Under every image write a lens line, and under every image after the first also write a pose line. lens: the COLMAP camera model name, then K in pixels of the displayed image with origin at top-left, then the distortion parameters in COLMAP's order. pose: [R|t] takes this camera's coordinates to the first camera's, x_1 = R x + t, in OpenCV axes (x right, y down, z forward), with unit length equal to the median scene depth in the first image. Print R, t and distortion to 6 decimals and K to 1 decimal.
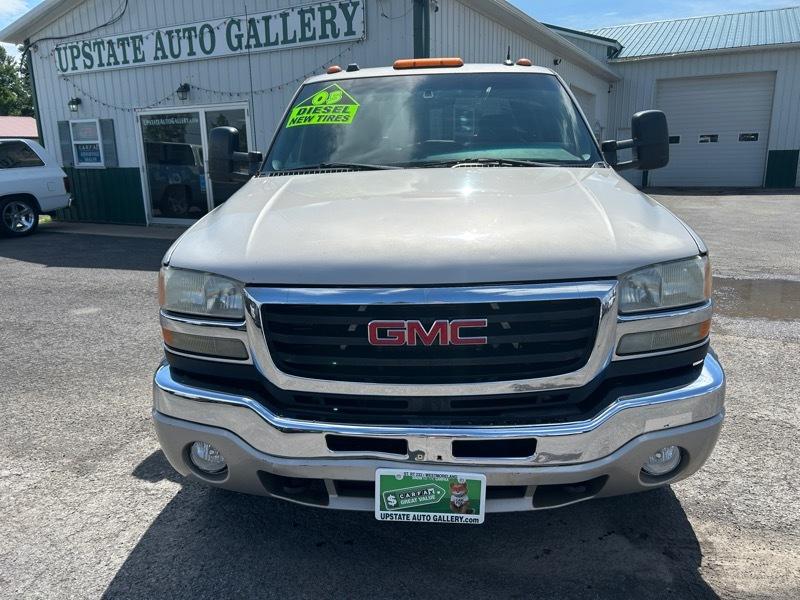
lens RADIAL K [[601.1, 0, 400.2], [0, 601.1, 294.1], [0, 0, 1]] dist [0.045199, -0.034987]
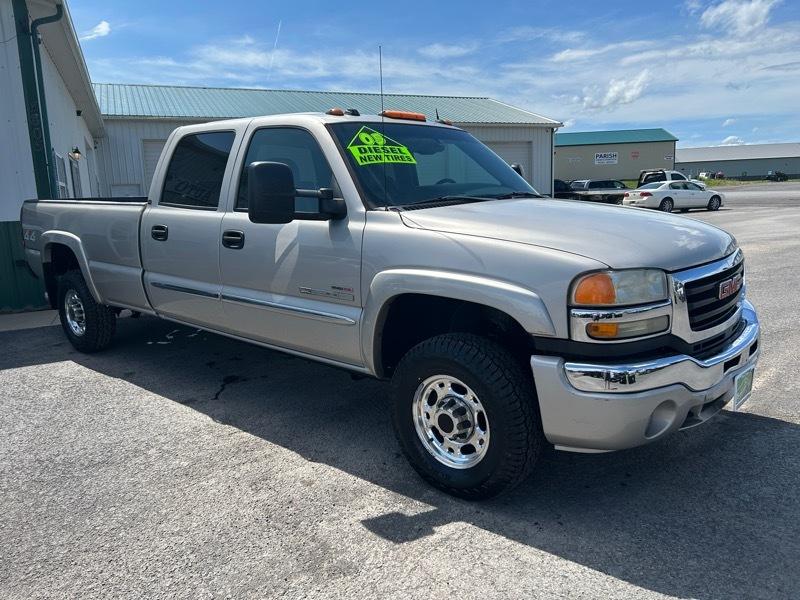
lens RADIAL K [[601.1, 0, 395.7], [0, 601.1, 305.7], [0, 0, 1]] dist [0.045199, -0.034987]
pose [[0.616699, -0.139475, 0.774744, -1.198808], [0.198908, 0.979852, 0.018068, -0.061526], [-0.761655, 0.142960, 0.632016, 0.449837]]
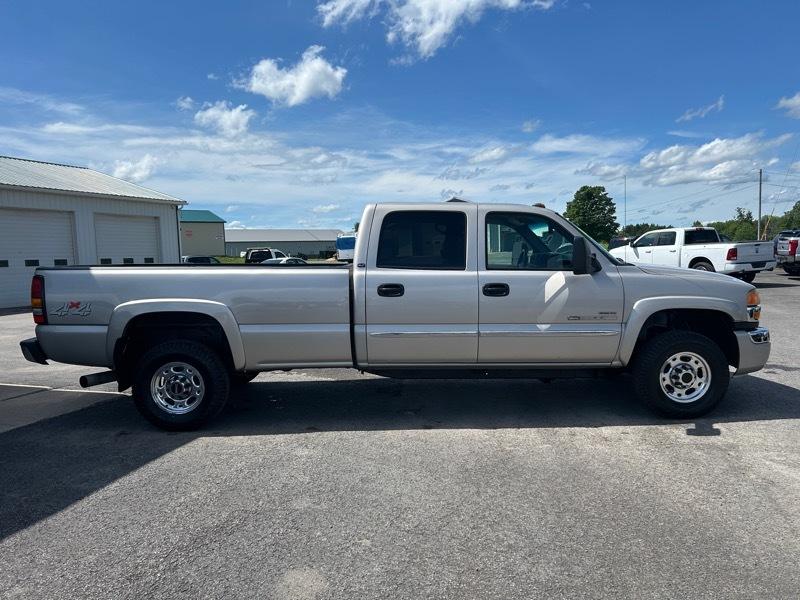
lens RADIAL K [[601.1, 0, 400.7], [0, 601.1, 297.3], [0, 0, 1]] dist [0.045199, -0.034987]
pose [[-0.097786, -0.041250, 0.994352, -2.245728], [0.256786, 0.964263, 0.065254, -0.454197], [-0.961509, 0.261717, -0.083699, 2.110613]]
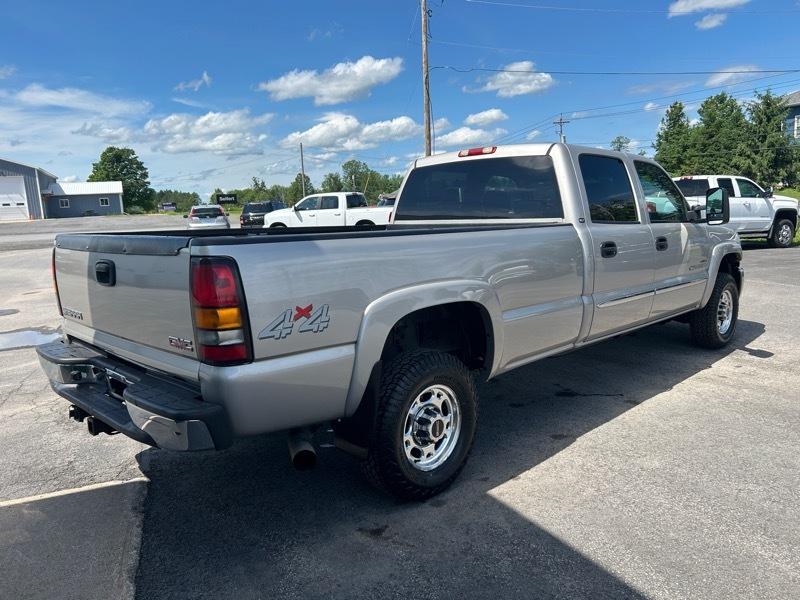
lens RADIAL K [[601.1, 0, 401.8], [0, 601.1, 302.4], [0, 0, 1]] dist [0.045199, -0.034987]
pose [[-0.749125, -0.050010, 0.660538, -0.953272], [0.207479, 0.929260, 0.305659, -0.843500], [-0.629098, 0.366025, -0.685756, 3.505067]]
